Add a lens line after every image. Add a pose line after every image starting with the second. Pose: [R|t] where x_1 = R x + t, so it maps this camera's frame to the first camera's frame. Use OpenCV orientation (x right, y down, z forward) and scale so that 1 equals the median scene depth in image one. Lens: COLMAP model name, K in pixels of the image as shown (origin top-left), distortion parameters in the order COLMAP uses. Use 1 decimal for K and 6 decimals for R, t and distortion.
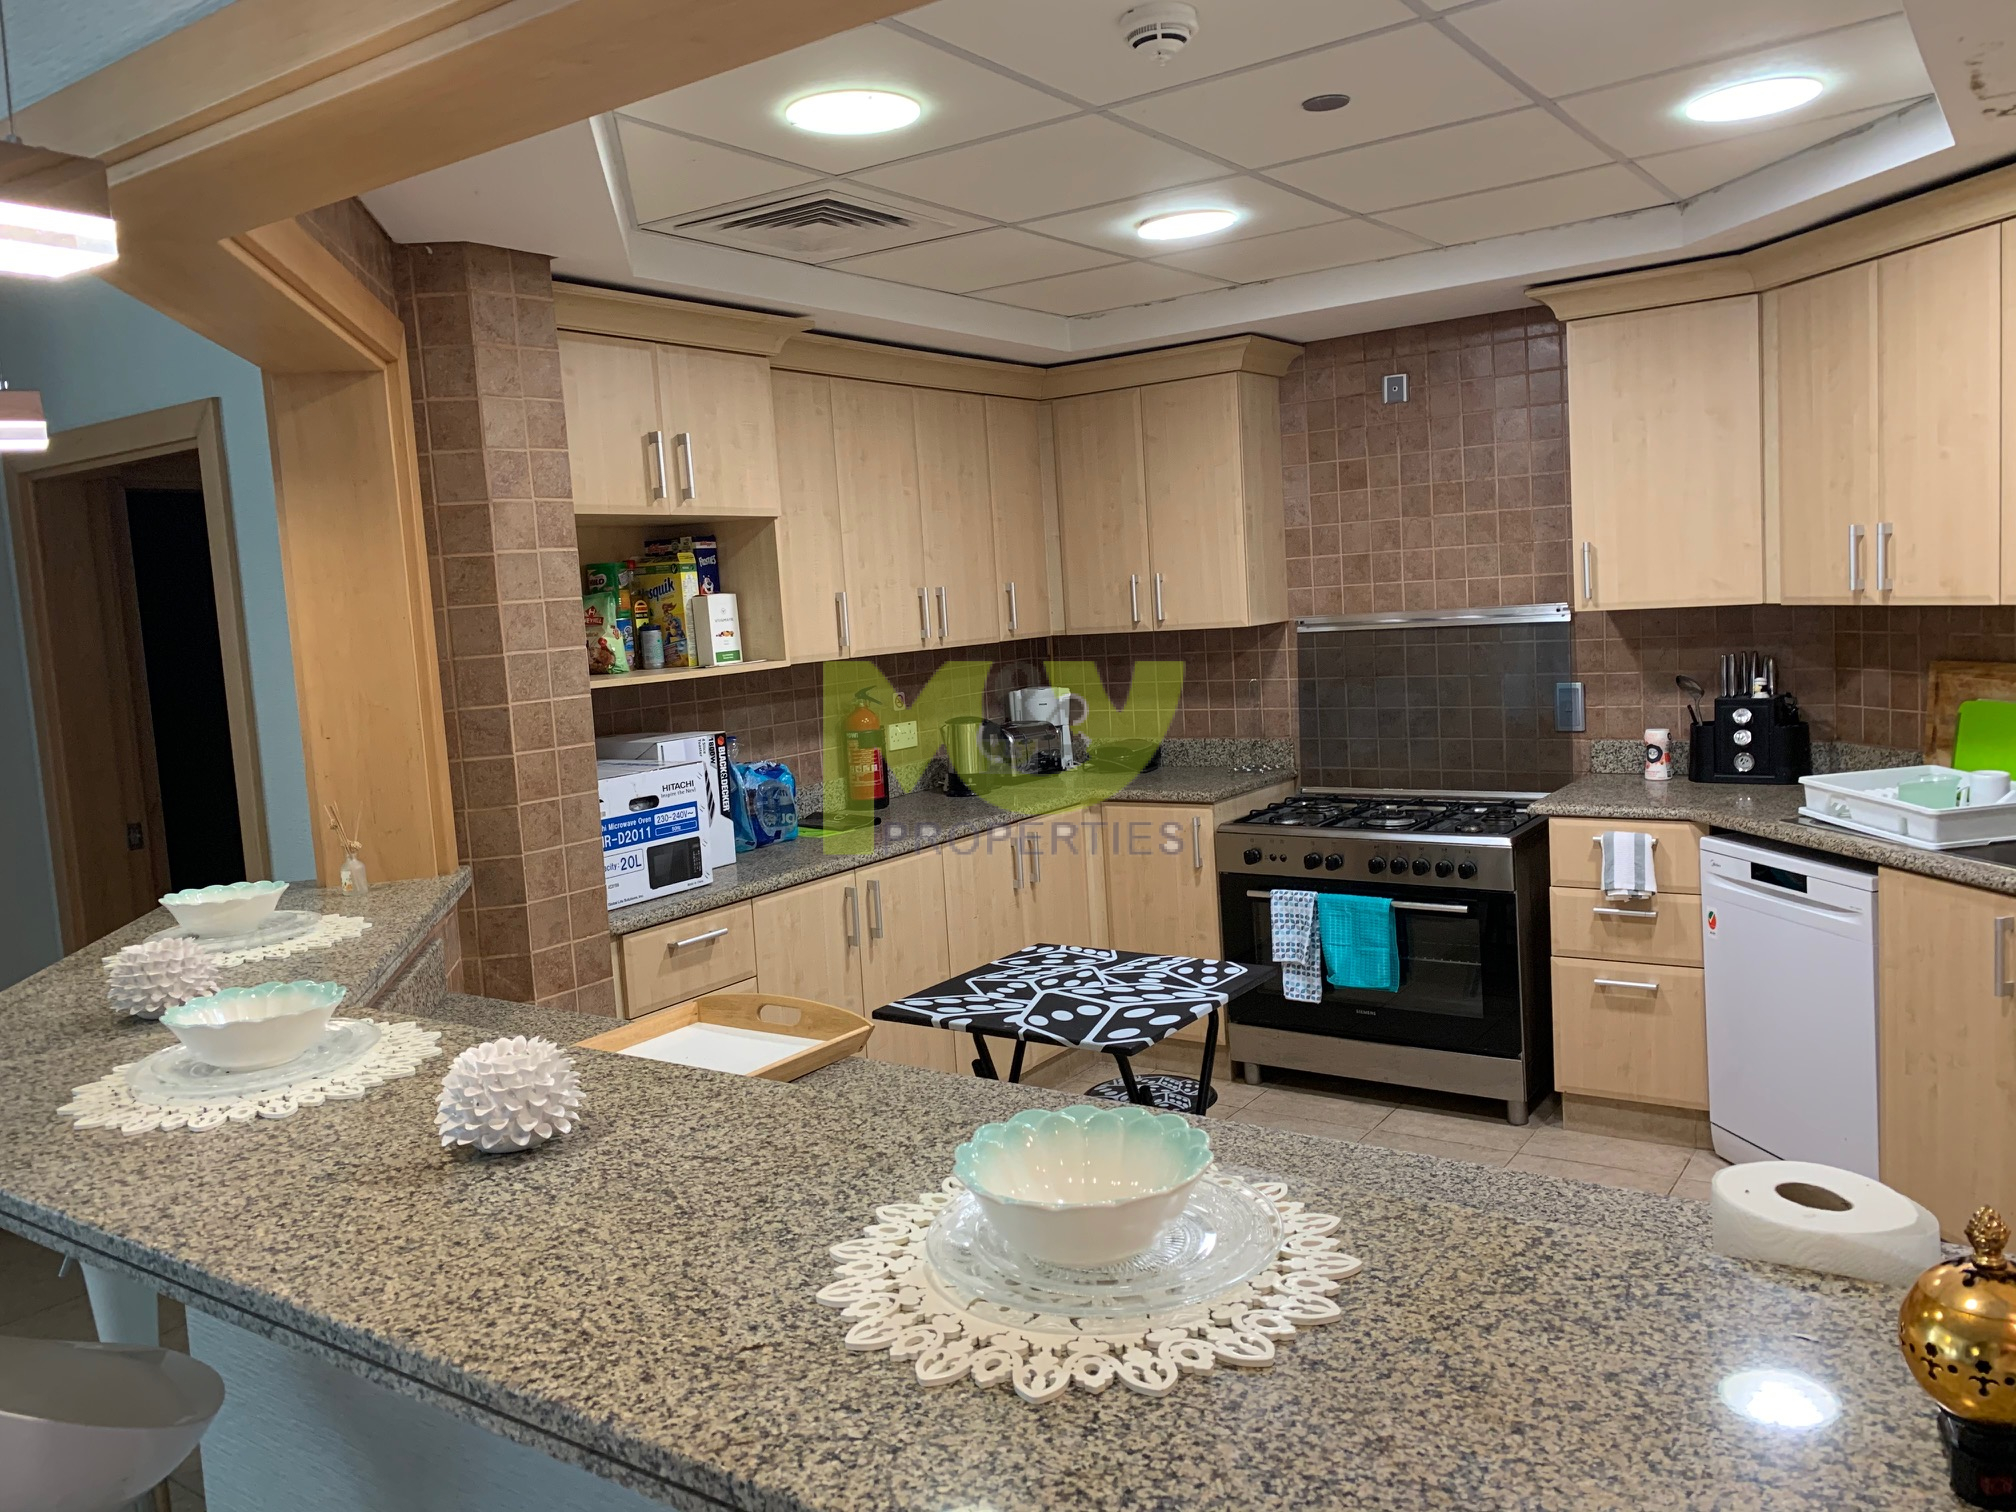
lens RADIAL K [[1559.7, 0, 1008.0], [0, 1559.7, 756.0], [0, 0, 1]] dist [0.064579, -0.081185]
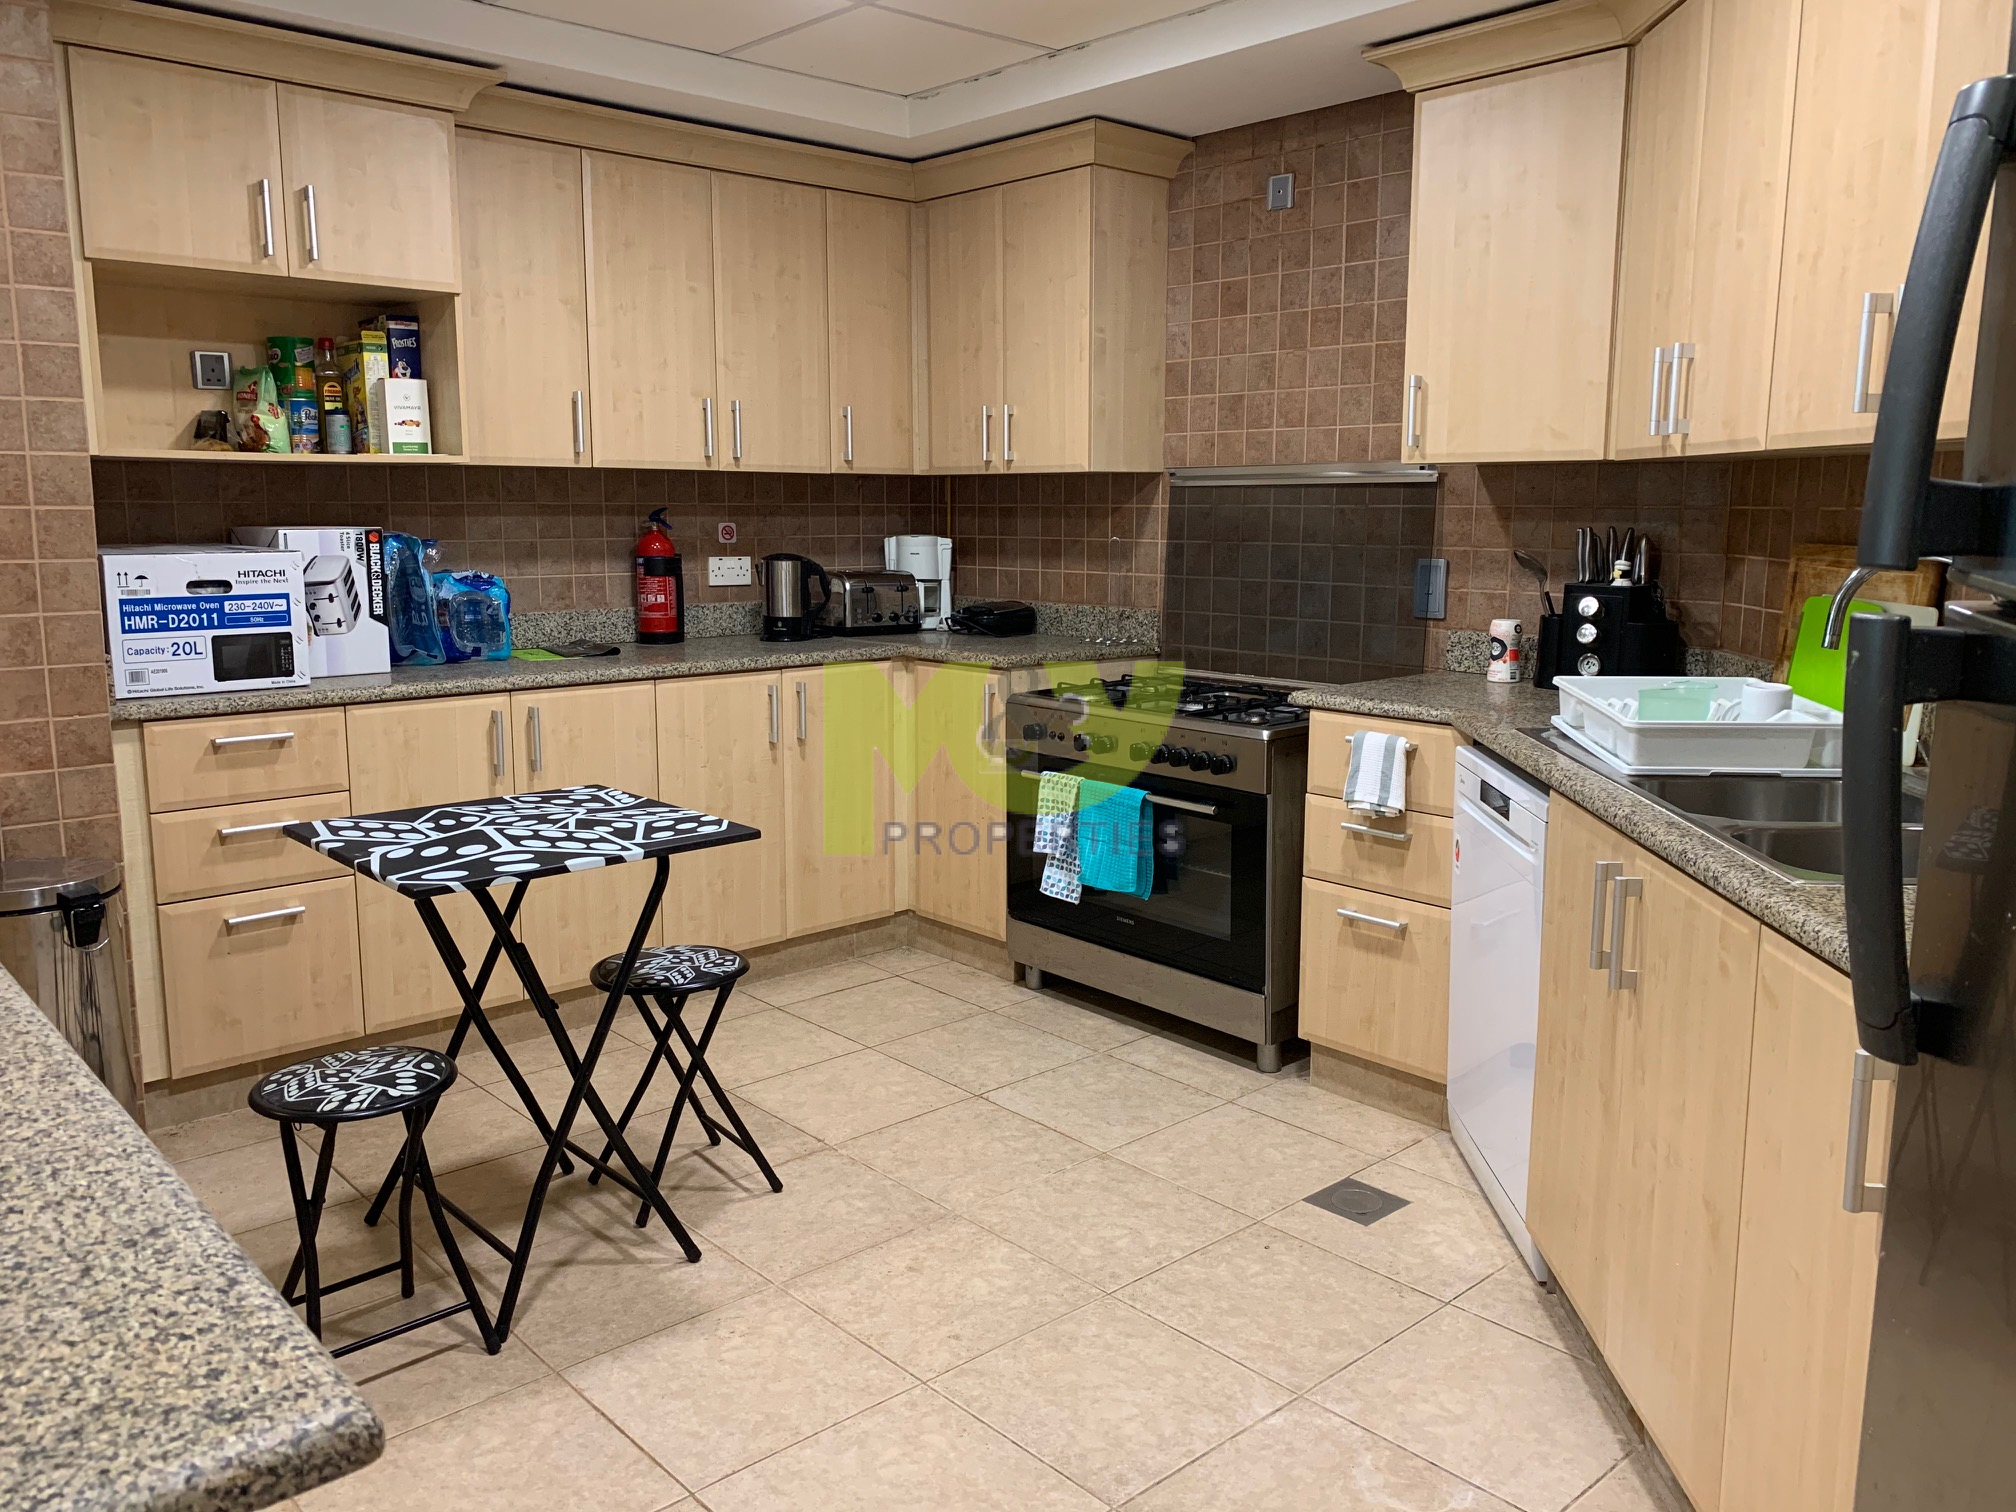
lens RADIAL K [[1559.7, 0, 1008.0], [0, 1559.7, 756.0], [0, 0, 1]] dist [0.064579, -0.081185]
pose [[0.971046, 0.100756, -0.216607, 0.364558], [-0.087155, 0.993627, 0.071476, 0.018250], [0.222429, -0.050528, 0.973639, 0.163939]]
